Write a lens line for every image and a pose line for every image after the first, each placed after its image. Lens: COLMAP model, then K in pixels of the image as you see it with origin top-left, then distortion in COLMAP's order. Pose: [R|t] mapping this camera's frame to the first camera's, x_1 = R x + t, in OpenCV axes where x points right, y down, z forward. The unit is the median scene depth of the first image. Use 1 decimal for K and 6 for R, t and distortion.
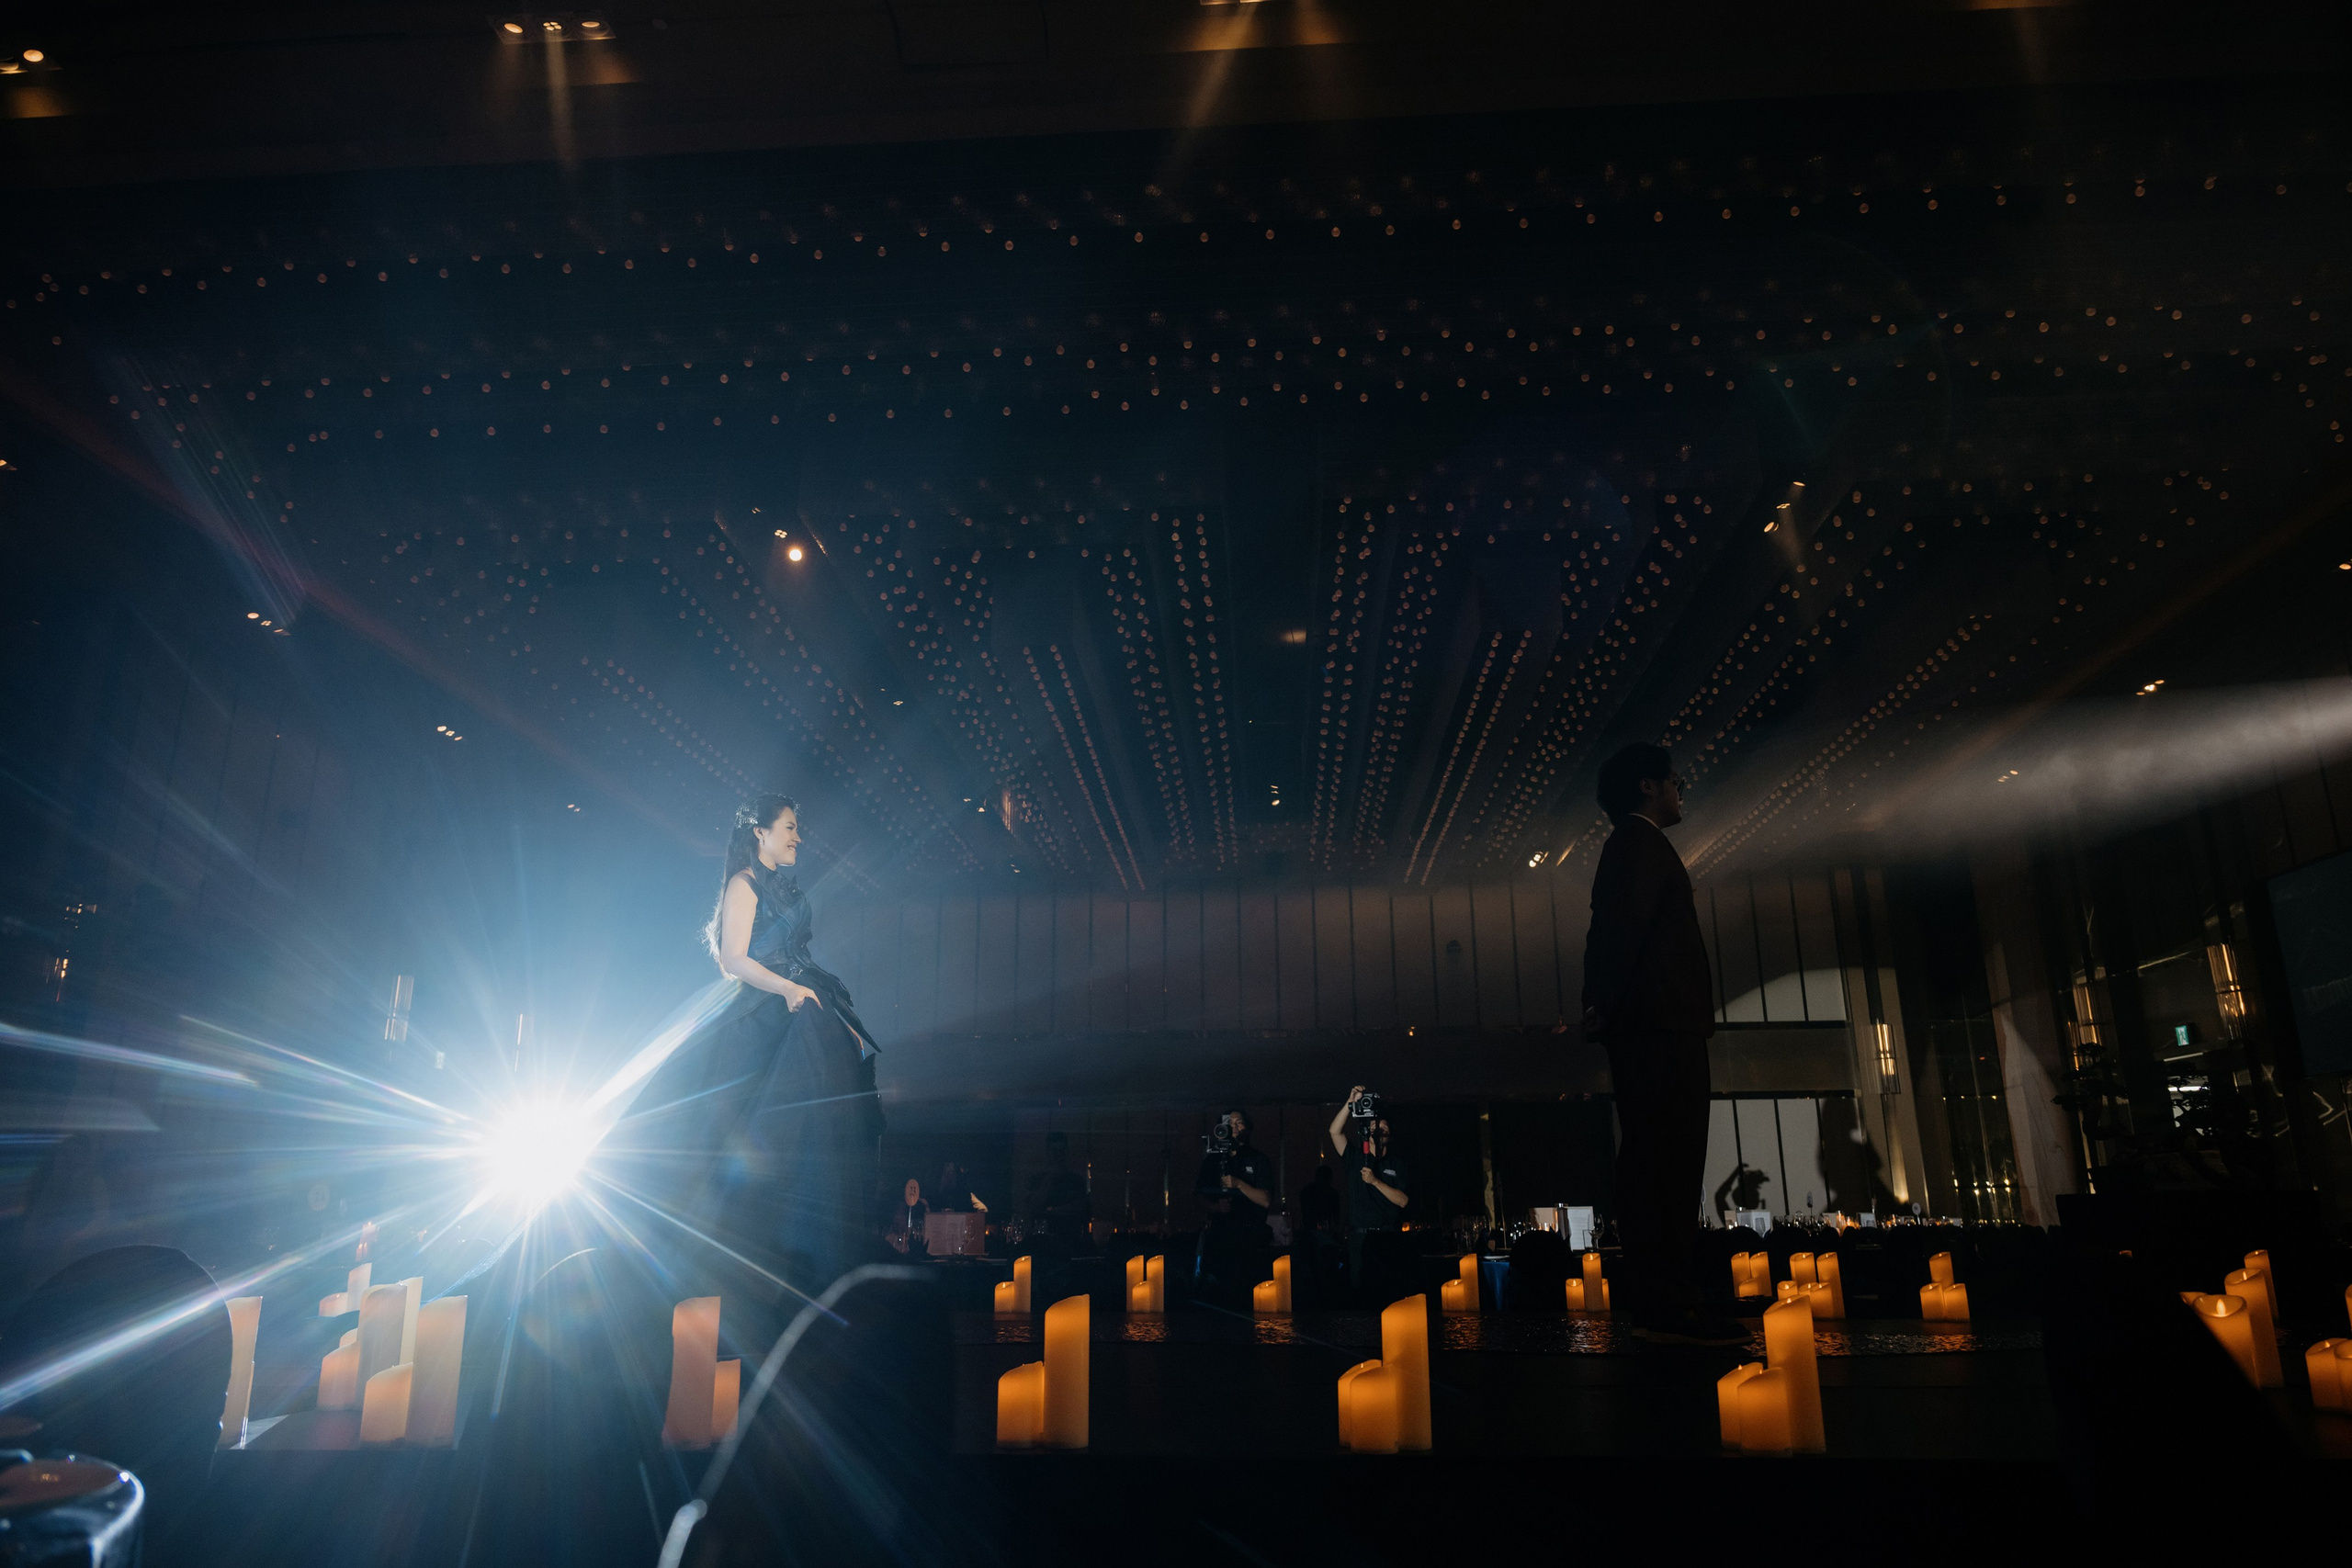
lens RADIAL K [[1537.0, 0, 1162.4], [0, 1537.0, 788.0], [0, 0, 1]] dist [-0.004112, 0.000623]
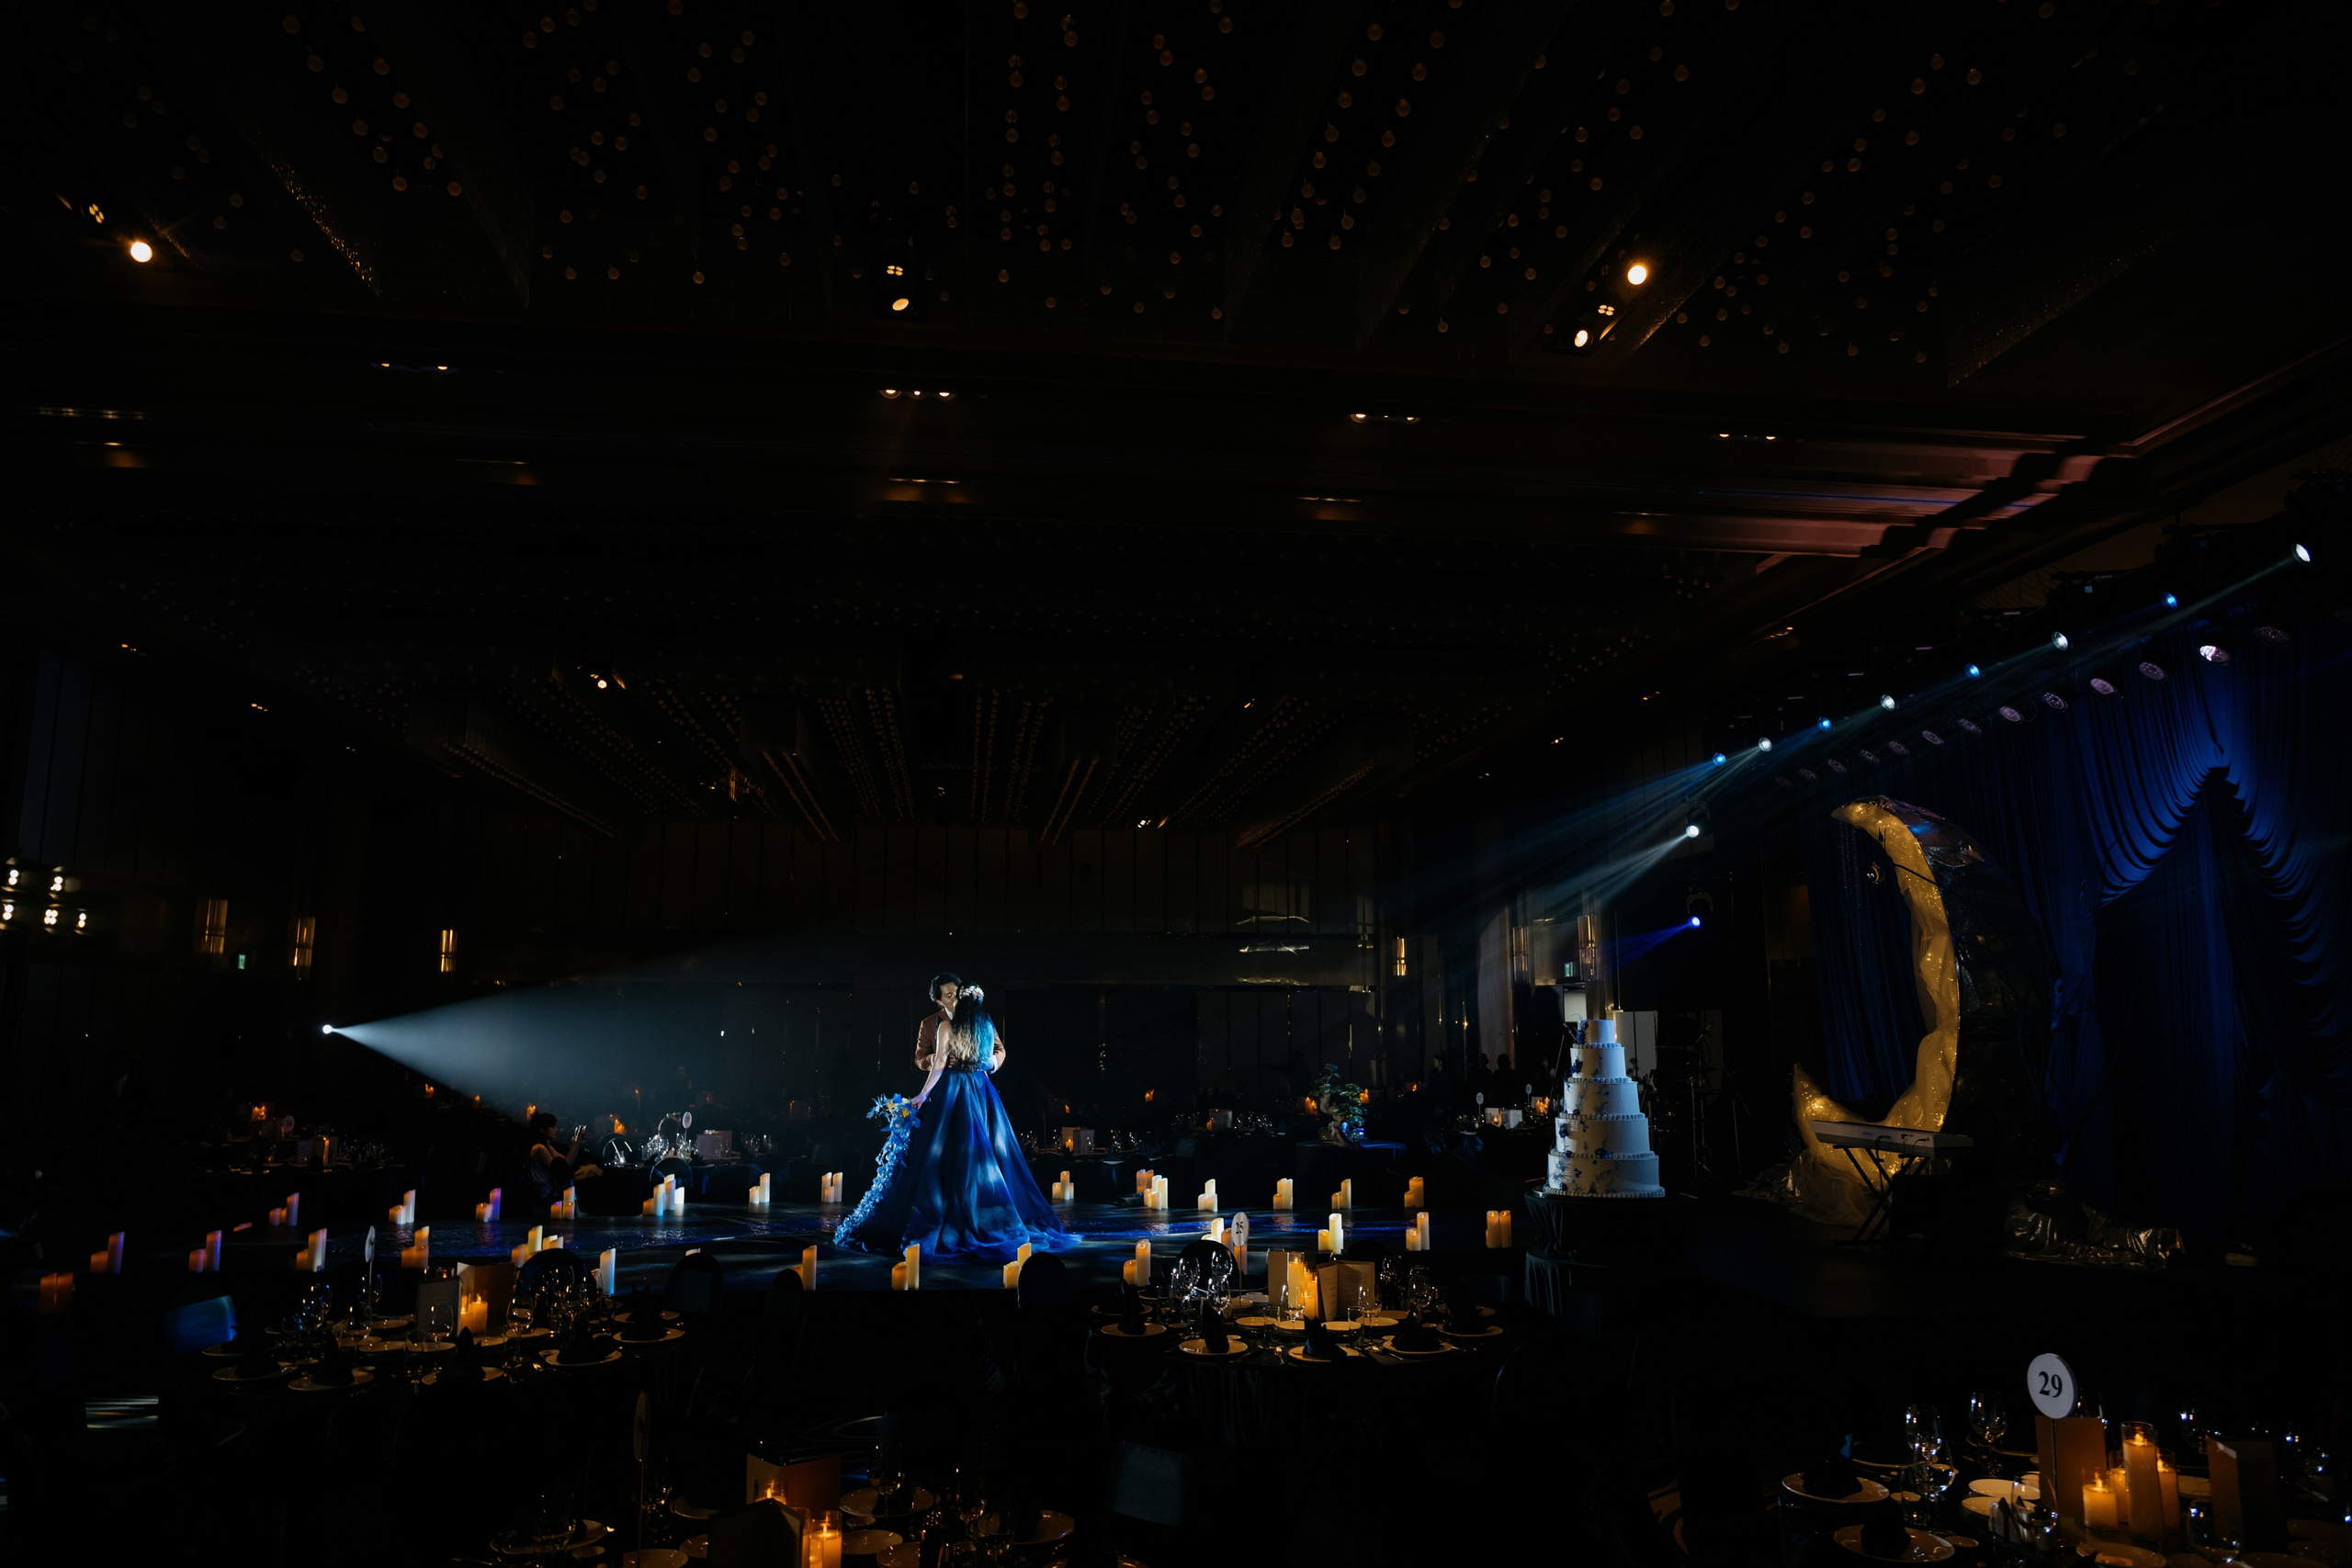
lens RADIAL K [[1529.8, 0, 1165.1], [0, 1529.8, 791.8], [0, 0, 1]] dist [-0.003129, 0.000639]
pose [[0.979676, 0.035491, 0.197420, 0.000945], [-0.059120, 0.991592, 0.115113, -0.151461], [-0.191675, -0.124445, 0.973537, -0.322166]]
